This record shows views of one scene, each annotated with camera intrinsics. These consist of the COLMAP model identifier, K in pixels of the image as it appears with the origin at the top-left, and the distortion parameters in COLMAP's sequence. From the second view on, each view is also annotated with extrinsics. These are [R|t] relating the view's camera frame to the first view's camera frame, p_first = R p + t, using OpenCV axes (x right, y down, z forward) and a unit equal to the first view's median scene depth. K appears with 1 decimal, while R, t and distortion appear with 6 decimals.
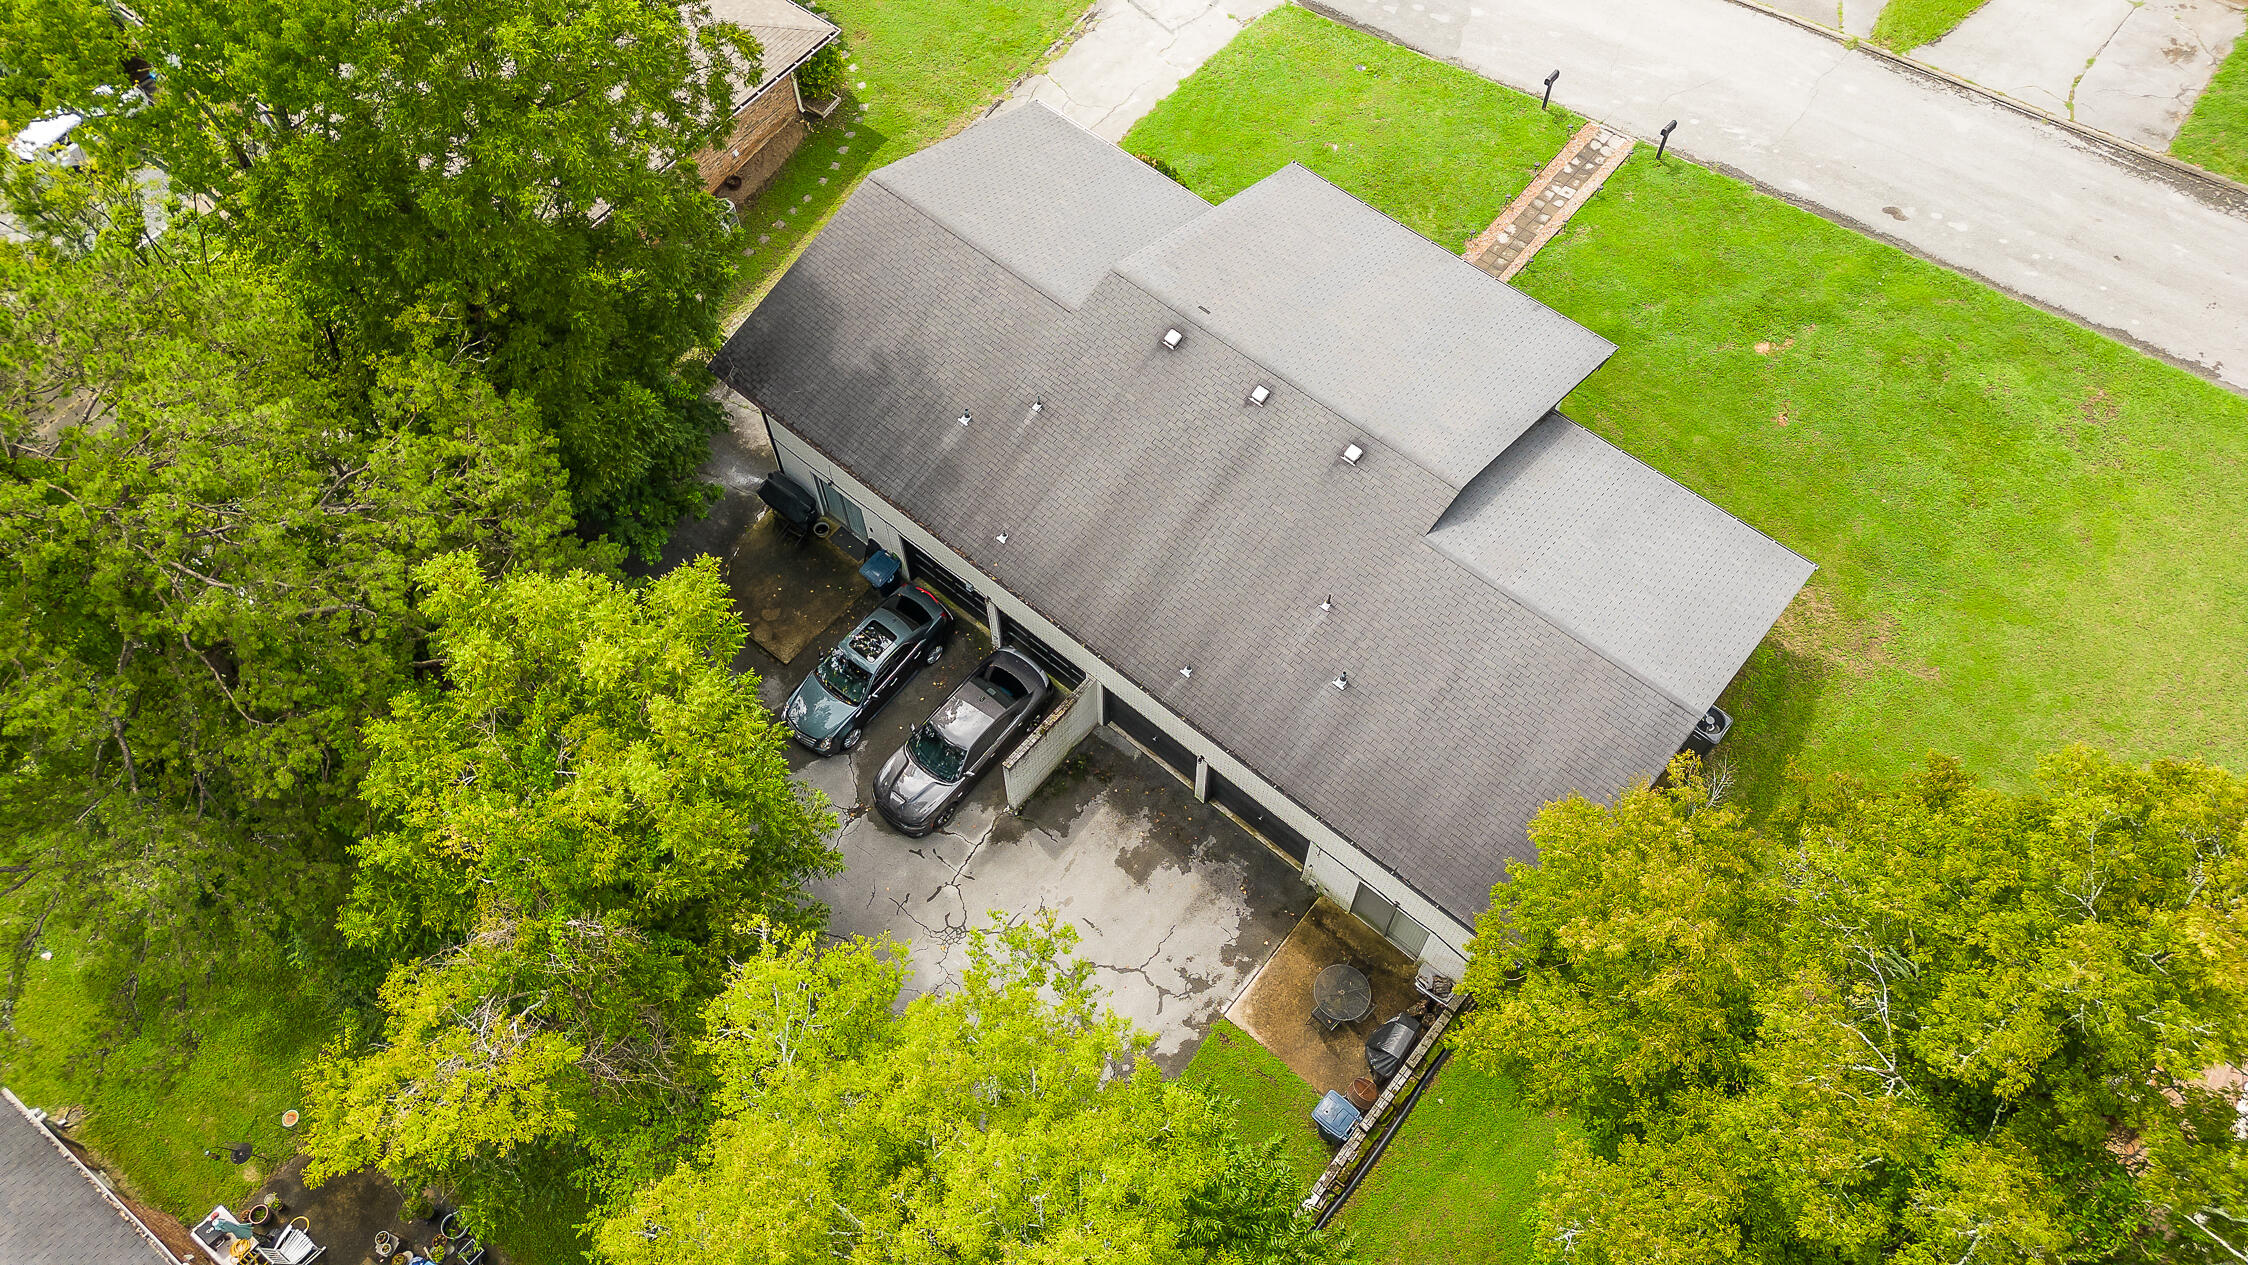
lens RADIAL K [[1582.9, 0, 1131.7], [0, 1582.9, 637.1], [0, 0, 1]] dist [0.074237, -0.067017]
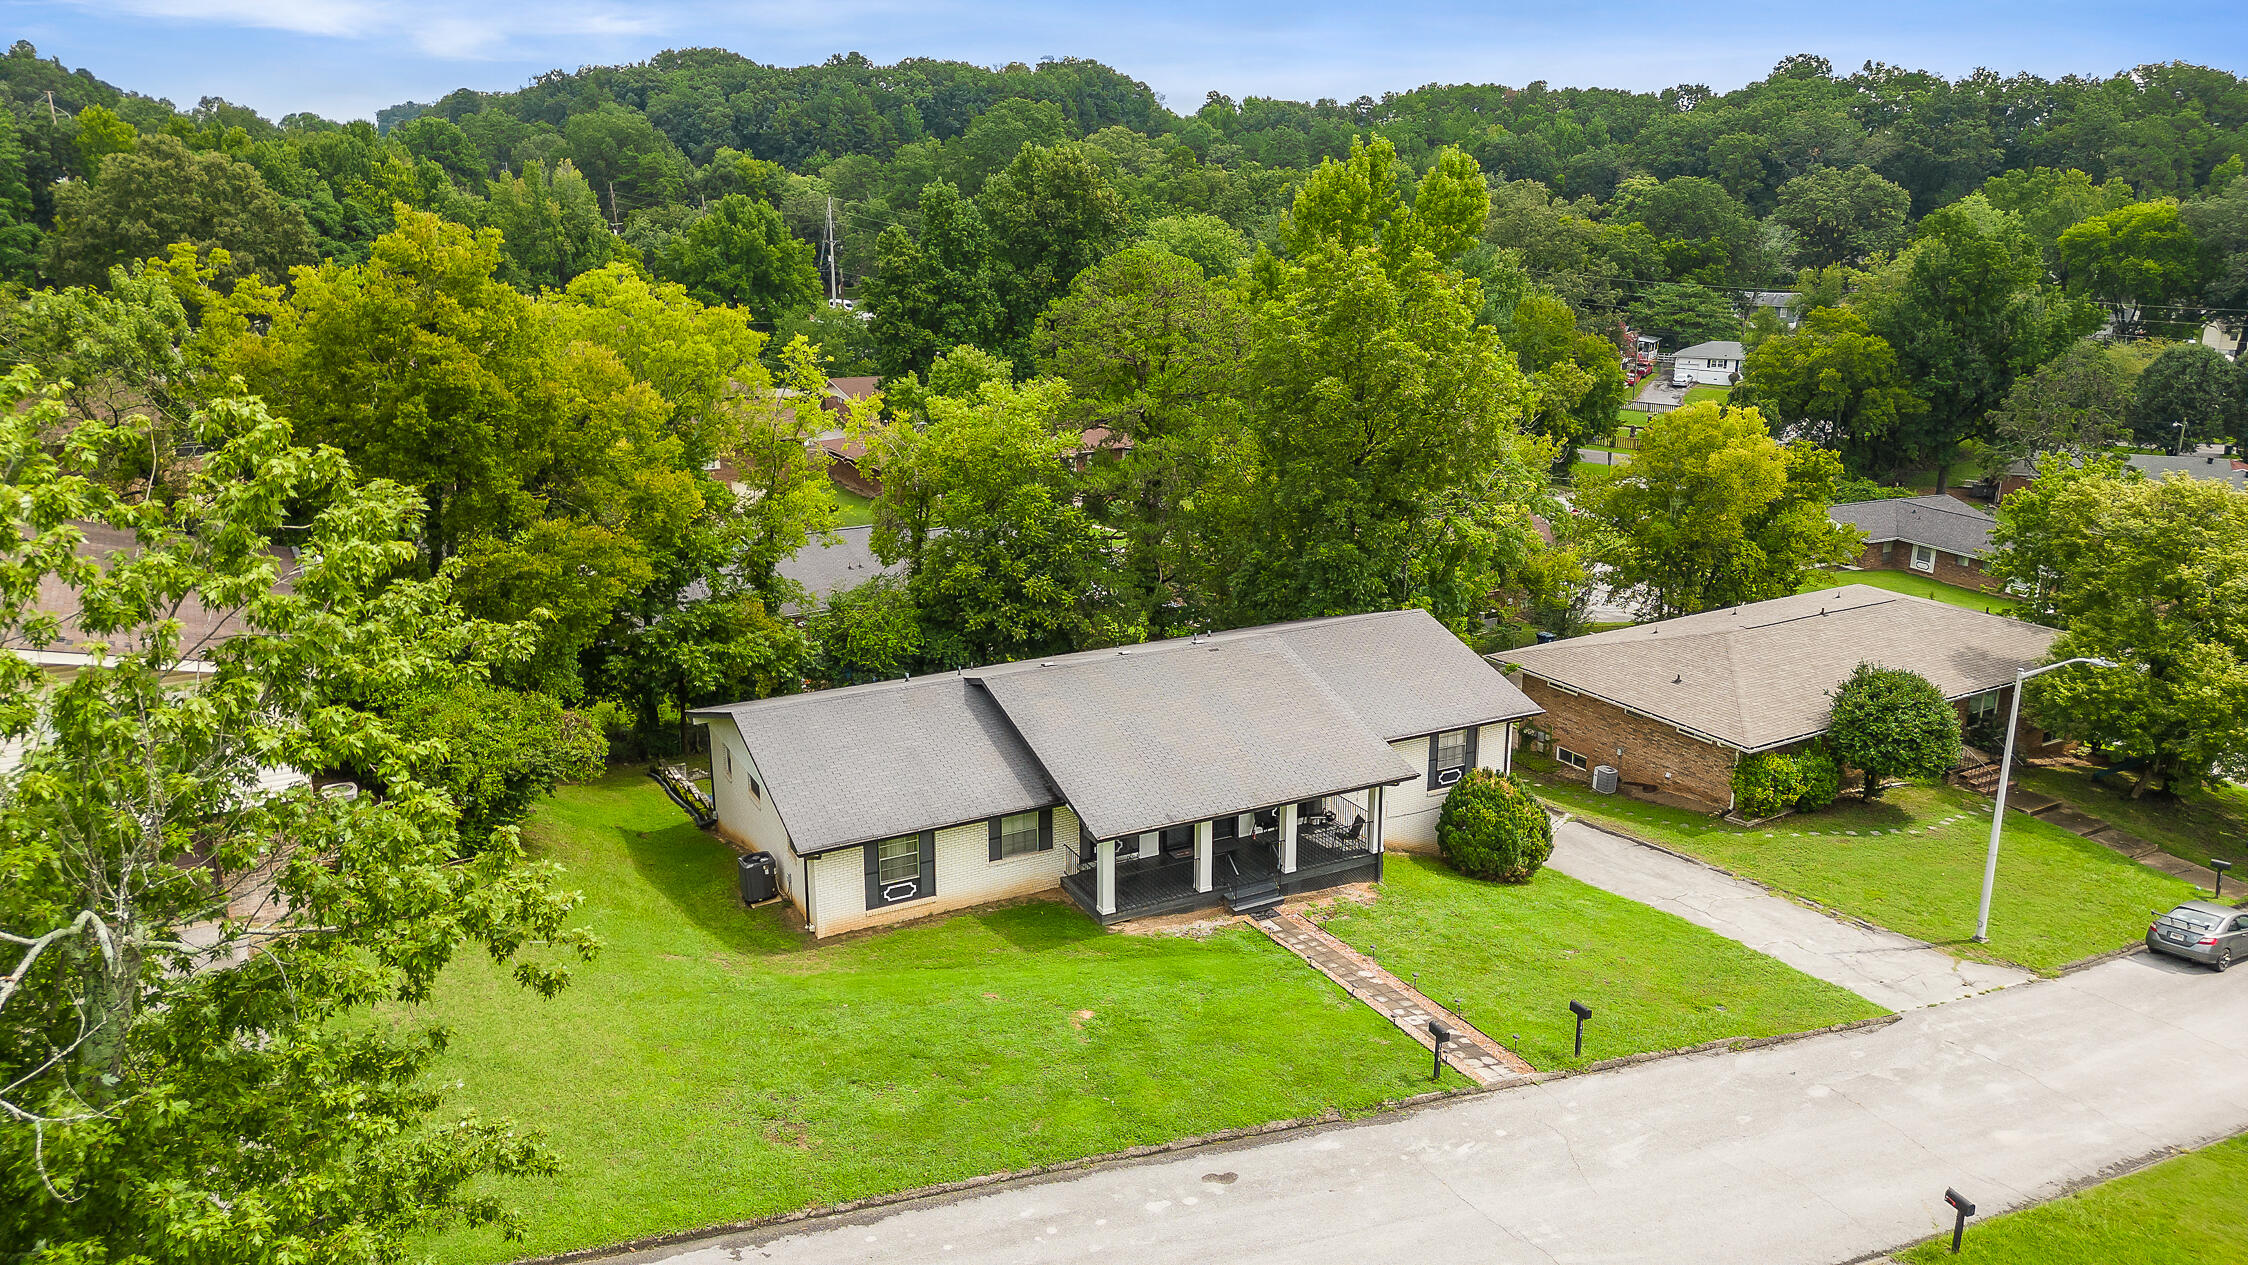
lens RADIAL K [[1582.9, 0, 1128.3], [0, 1582.9, 643.1], [0, 0, 1]] dist [0.074237, -0.067017]
pose [[-0.386988, 0.249621, -0.887654, 1.268809], [-0.798933, 0.389863, 0.457943, -0.772977], [0.460376, 0.886395, 0.048558, 0.931985]]
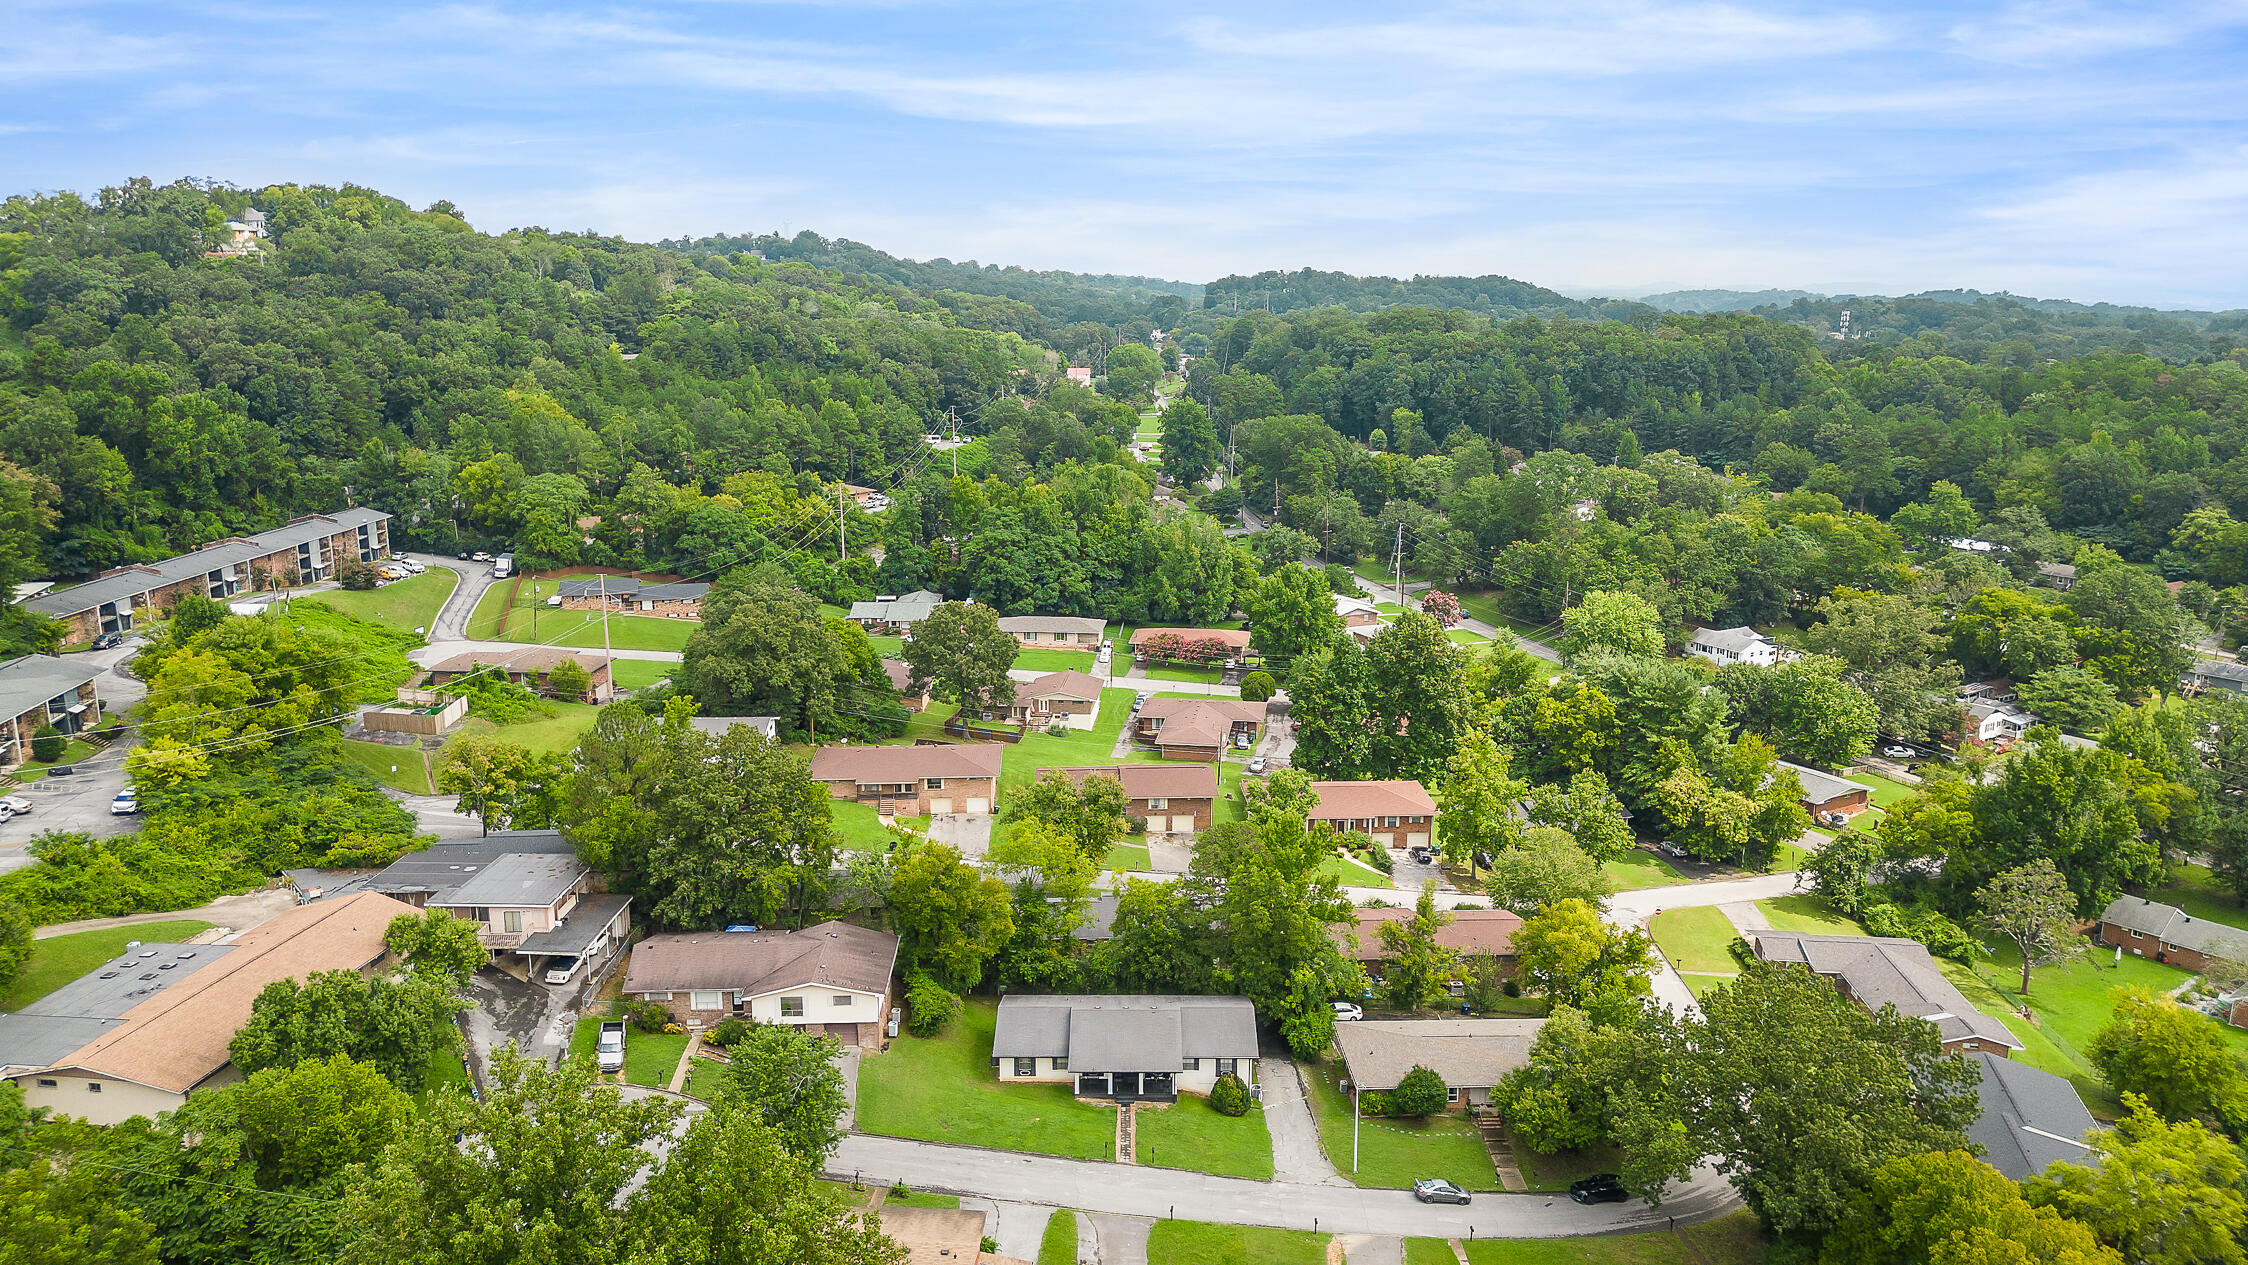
lens RADIAL K [[1582.9, 0, 1116.6], [0, 1582.9, 628.2], [0, 0, 1]] dist [0.074237, -0.067017]
pose [[-0.775679, 0.127758, -0.618062, 2.488262], [-0.548021, 0.349393, 0.759998, -3.567849], [0.313042, 0.928225, -0.201003, 0.911708]]
